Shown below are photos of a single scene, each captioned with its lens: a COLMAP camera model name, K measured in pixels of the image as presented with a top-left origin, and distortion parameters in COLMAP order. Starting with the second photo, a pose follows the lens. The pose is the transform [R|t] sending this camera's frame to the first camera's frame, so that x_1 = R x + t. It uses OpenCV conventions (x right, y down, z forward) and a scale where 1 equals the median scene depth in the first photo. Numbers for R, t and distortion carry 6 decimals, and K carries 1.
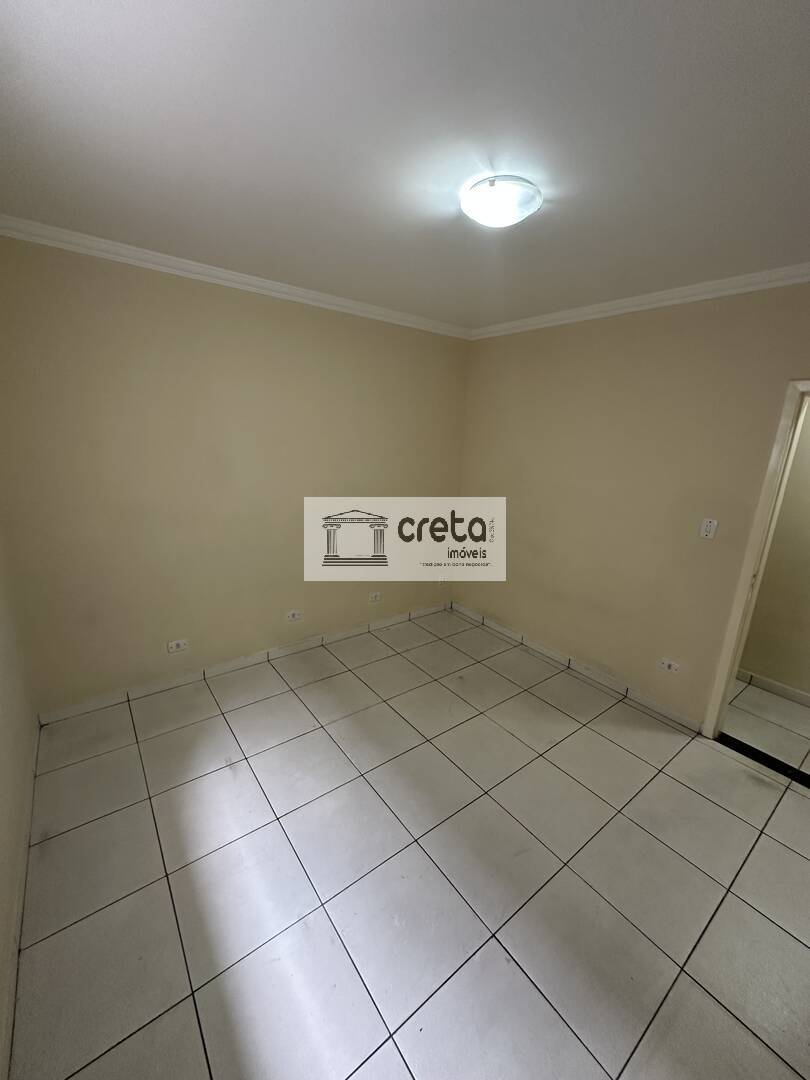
lens RADIAL K [[432.7, 0, 406.4], [0, 432.7, 540.2], [0, 0, 1]] dist [-0.001017, -0.000175]
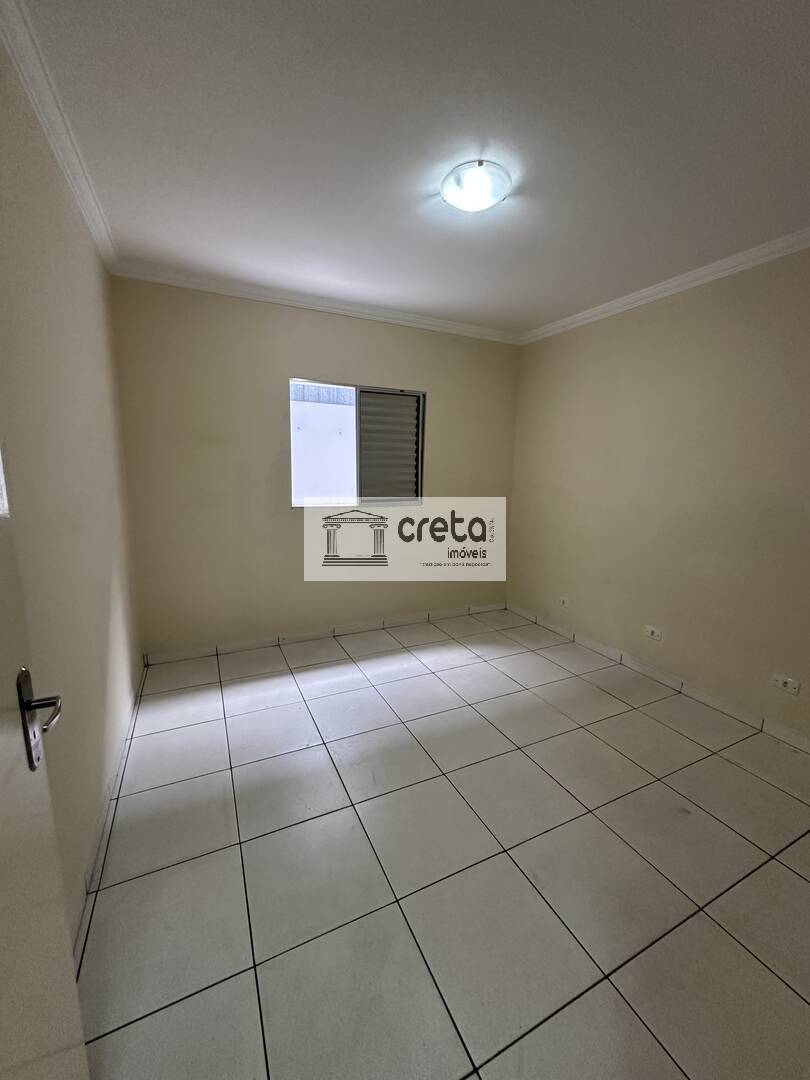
lens RADIAL K [[432.7, 0, 406.4], [0, 432.7, 540.2], [0, 0, 1]] dist [-0.001017, -0.000175]
pose [[-0.196734, 0.129664, -0.971845, 1.039523], [-0.264429, 0.947469, 0.179941, -0.054140], [0.944125, 0.292385, -0.152113, 0.895108]]
